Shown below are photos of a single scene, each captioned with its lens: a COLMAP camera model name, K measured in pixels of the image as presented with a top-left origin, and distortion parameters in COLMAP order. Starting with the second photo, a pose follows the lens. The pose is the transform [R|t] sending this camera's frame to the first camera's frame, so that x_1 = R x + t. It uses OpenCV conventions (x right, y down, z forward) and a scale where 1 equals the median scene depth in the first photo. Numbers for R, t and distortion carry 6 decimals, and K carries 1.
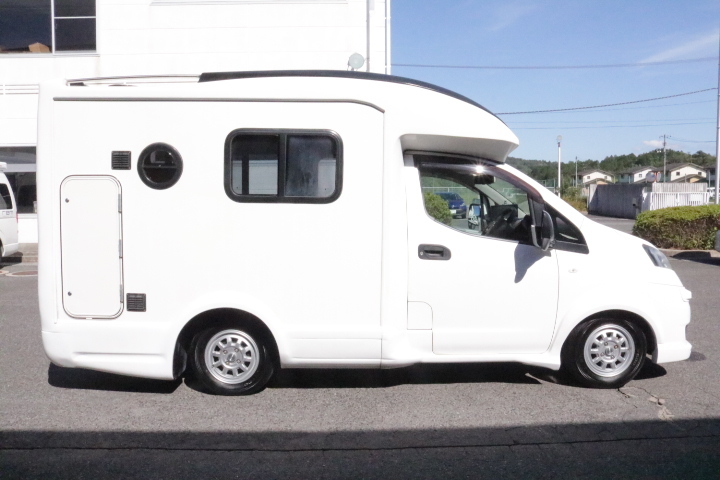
lens RADIAL K [[599.0, 0, 358.8], [0, 599.0, 234.5], [0, 0, 1]] dist [-0.120668, 0.051384]
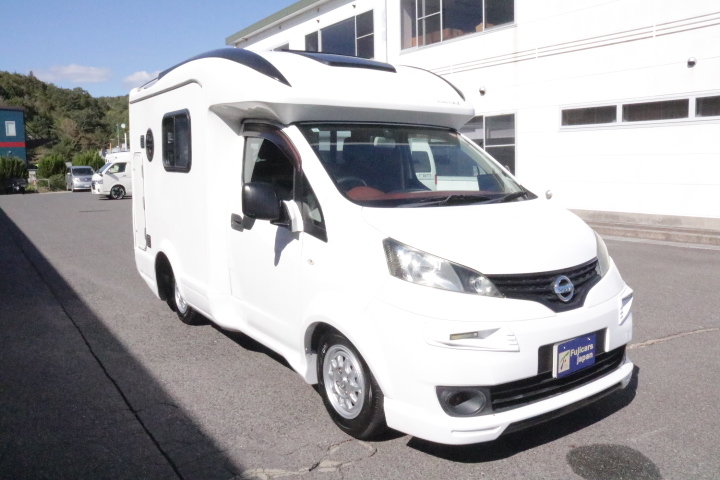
lens RADIAL K [[599.0, 0, 359.0], [0, 599.0, 241.8], [0, 0, 1]] dist [-0.120668, 0.051384]
pose [[0.523601, 0.105116, -0.845454, 1.060642], [-0.042540, 0.994347, 0.097282, -0.043019], [0.850901, -0.014972, 0.525113, 0.652617]]
